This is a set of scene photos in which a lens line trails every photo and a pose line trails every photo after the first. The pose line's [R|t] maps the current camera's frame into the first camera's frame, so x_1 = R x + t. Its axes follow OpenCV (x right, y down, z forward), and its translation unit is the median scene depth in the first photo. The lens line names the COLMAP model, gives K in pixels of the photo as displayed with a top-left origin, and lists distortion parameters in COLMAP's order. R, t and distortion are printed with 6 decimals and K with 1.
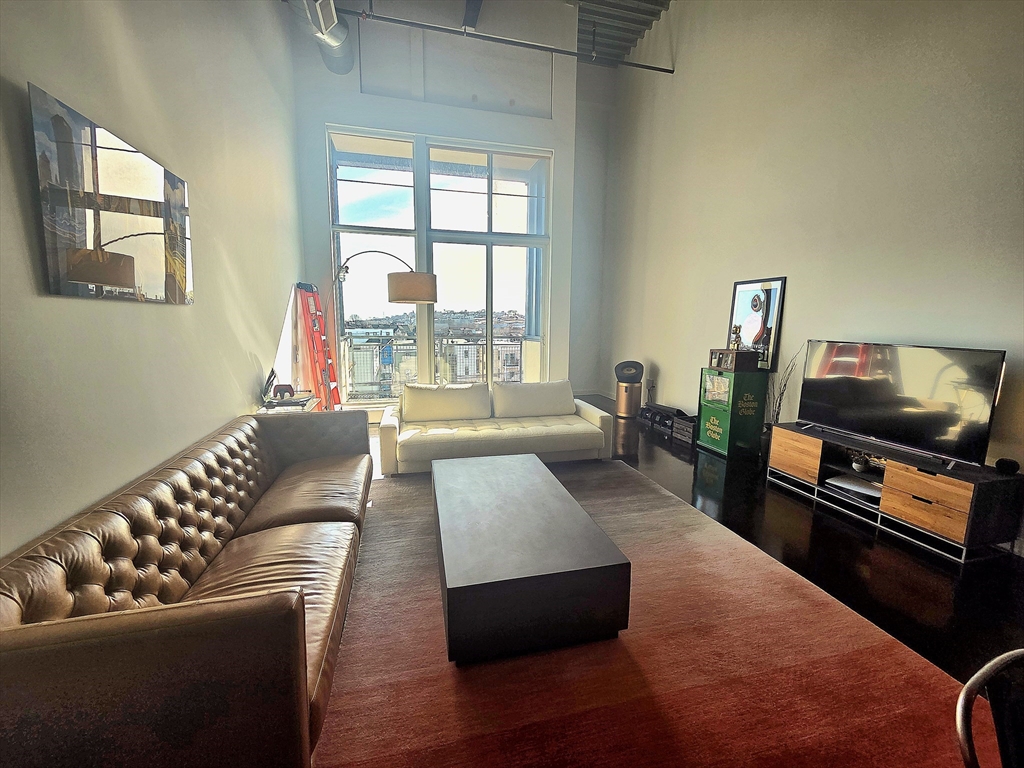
lens RADIAL K [[417.3, 0, 510.3], [0, 417.3, 381.7], [0, 0, 1]] dist [0.001366, 0.000485]
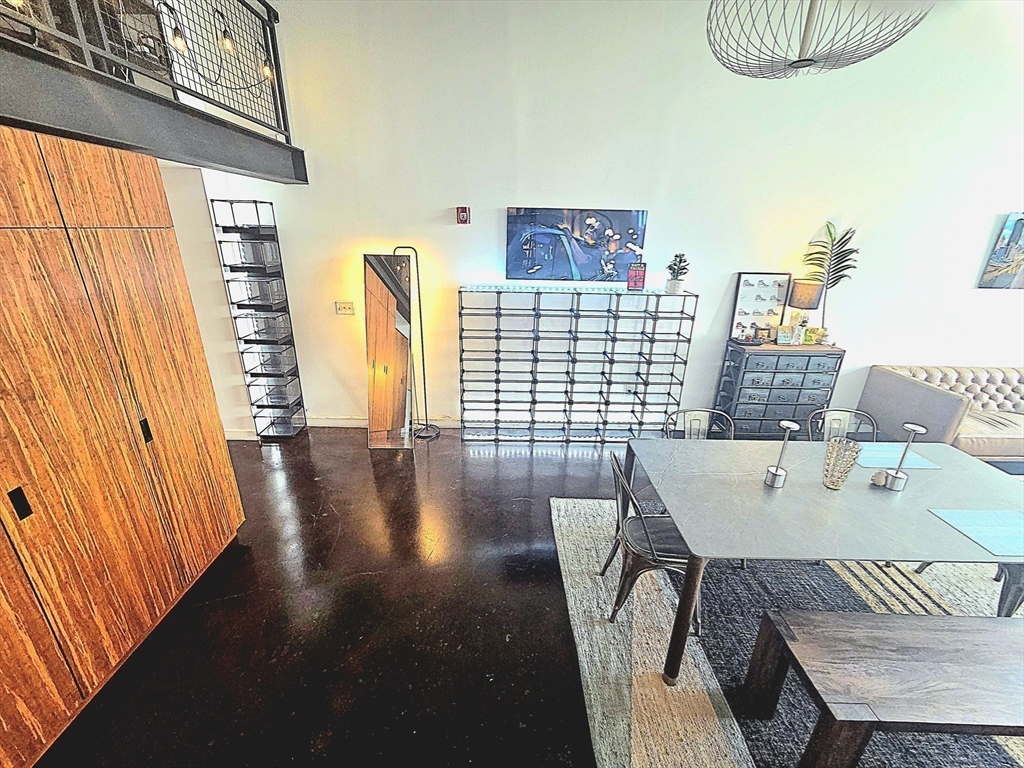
lens RADIAL K [[419.0, 0, 511.1], [0, 419.0, 380.4], [0, 0, 1]] dist [0.000447, 0.000016]
pose [[-0.239564, 0.317876, -0.917368, 1.008581], [-0.158310, 0.919447, 0.359937, -0.065975], [0.957887, 0.231456, -0.169943, -0.572812]]
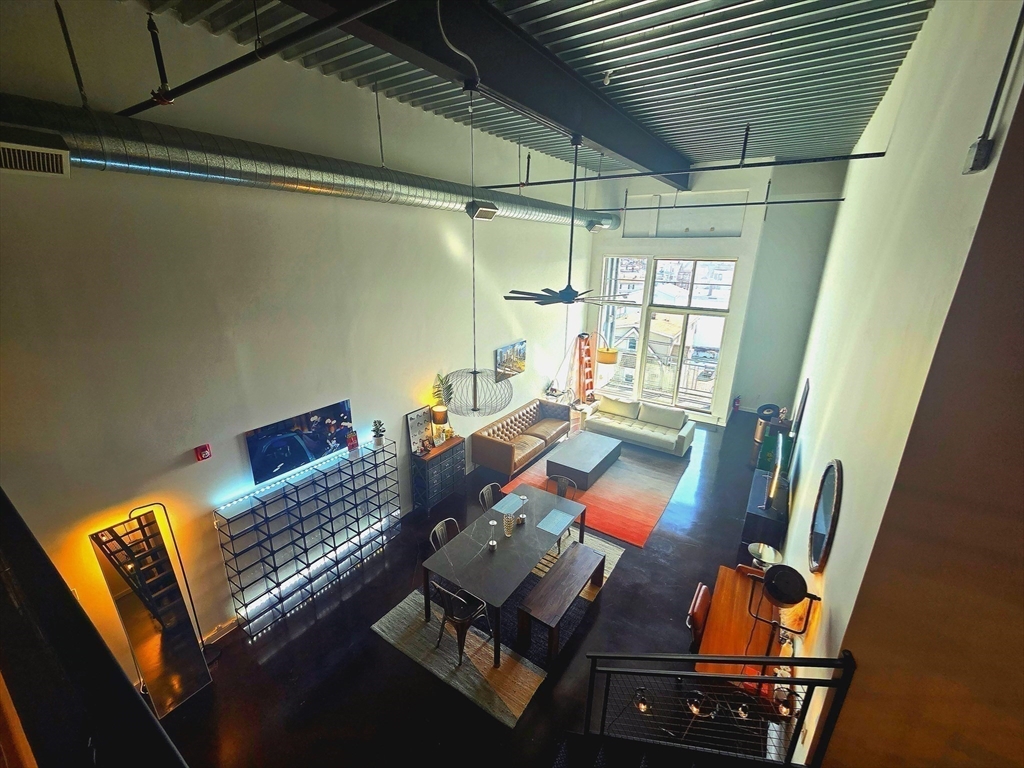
lens RADIAL K [[417.3, 0, 510.3], [0, 417.3, 381.7], [0, 0, 1]] dist [0.001366, 0.000485]
pose [[0.669853, 0.222252, -0.708450, 1.267847], [-0.114094, 0.973628, 0.197564, -0.572781], [0.733675, -0.051509, 0.677545, -1.127198]]
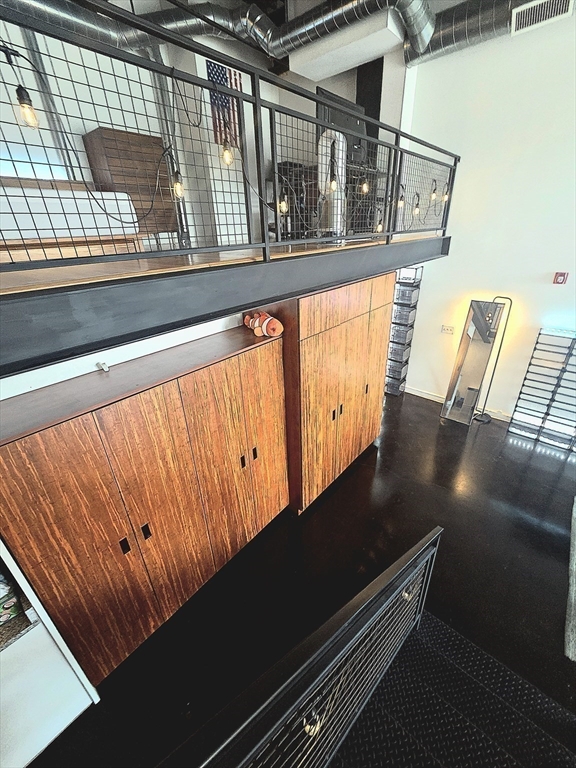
lens RADIAL K [[314.3, 0, 285.5], [0, 314.3, 375.4], [0, 0, 1]] dist [0.000447, 0.000016]
pose [[-0.826006, 0.247675, -0.506331, 1.364628], [-0.061089, 0.853662, 0.517232, -0.272108], [0.560341, 0.458168, -0.690000, -0.594449]]
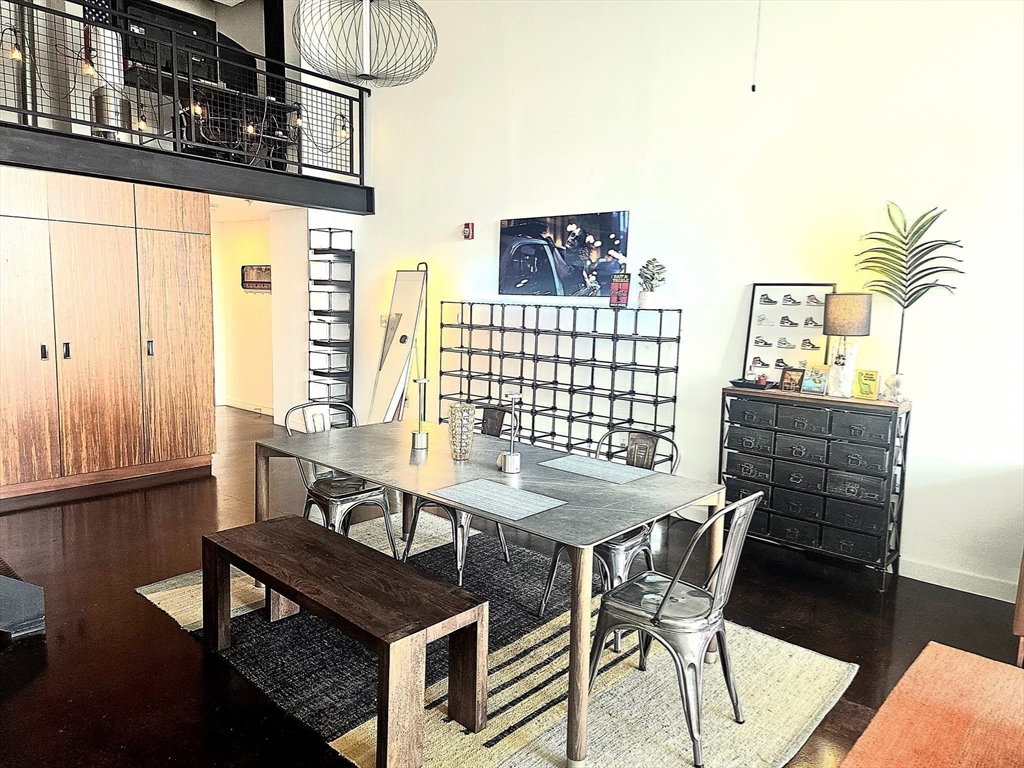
lens RADIAL K [[675.9, 0, 512.0], [0, 675.9, 384.0], [0, 0, 1]] dist [0.028133, 0.000118]
pose [[-0.828258, 0.035203, -0.559240, 0.802747], [-0.114060, 0.966538, 0.229770, -0.082467], [0.548615, 0.254095, -0.796528, 0.576605]]
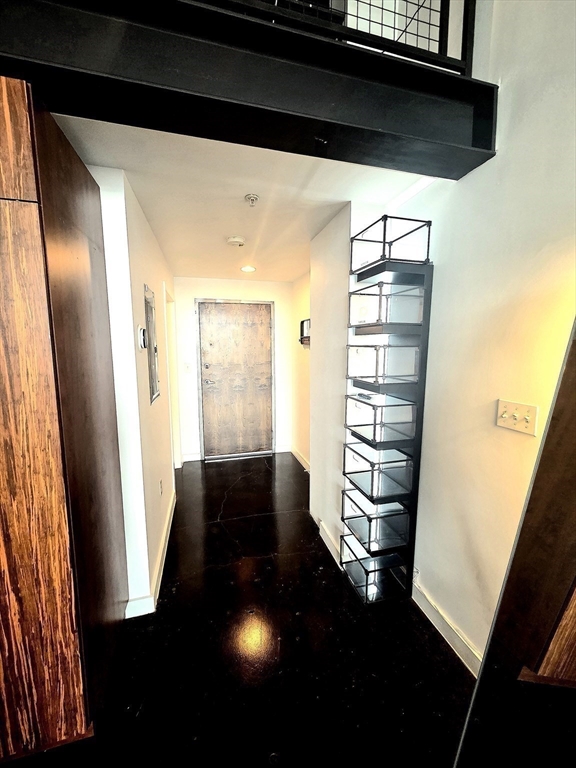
lens RADIAL K [[312.9, 0, 291.0], [0, 312.9, 385.5], [0, 0, 1]] dist [0.001366, 0.000485]
pose [[-0.999821, -0.005646, -0.018051, 0.259165], [-0.010267, 0.963563, 0.267285, 0.108040], [0.015884, 0.267423, -0.963448, -0.915393]]
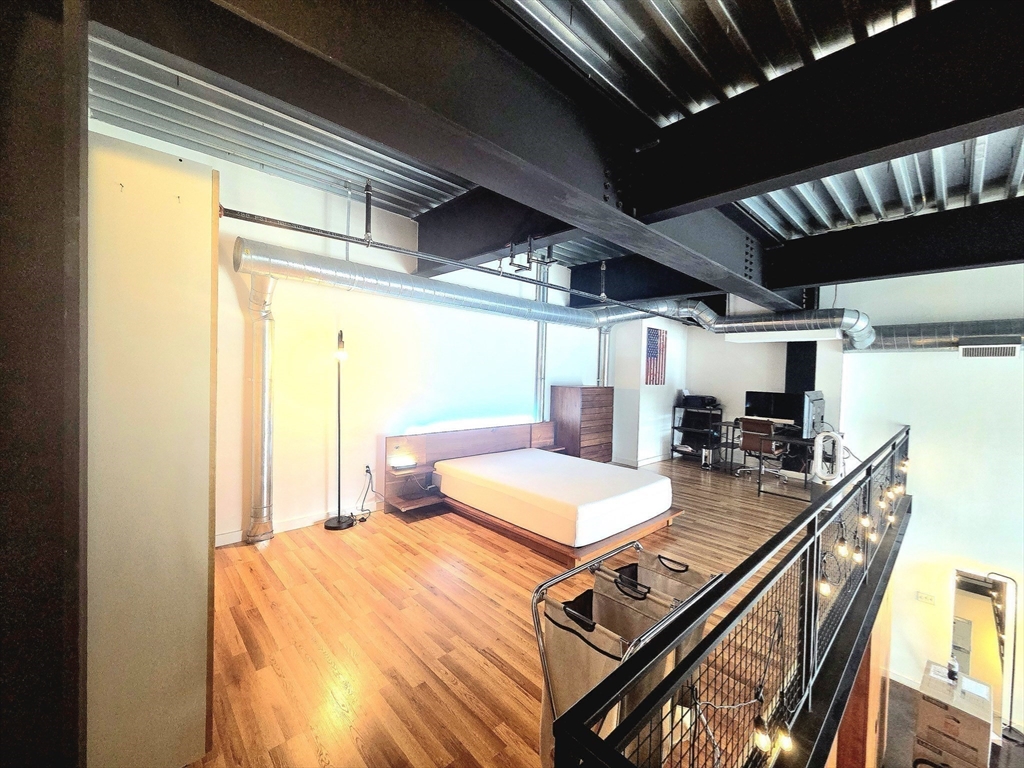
lens RADIAL K [[417.3, 0, 510.3], [0, 417.3, 381.7], [0, 0, 1]] dist [0.001366, 0.000485]
pose [[-0.872100, -0.024228, -0.488728, 2.189974], [-0.109646, 0.983052, 0.146923, -0.637704], [0.476885, 0.181719, -0.859976, -0.783455]]
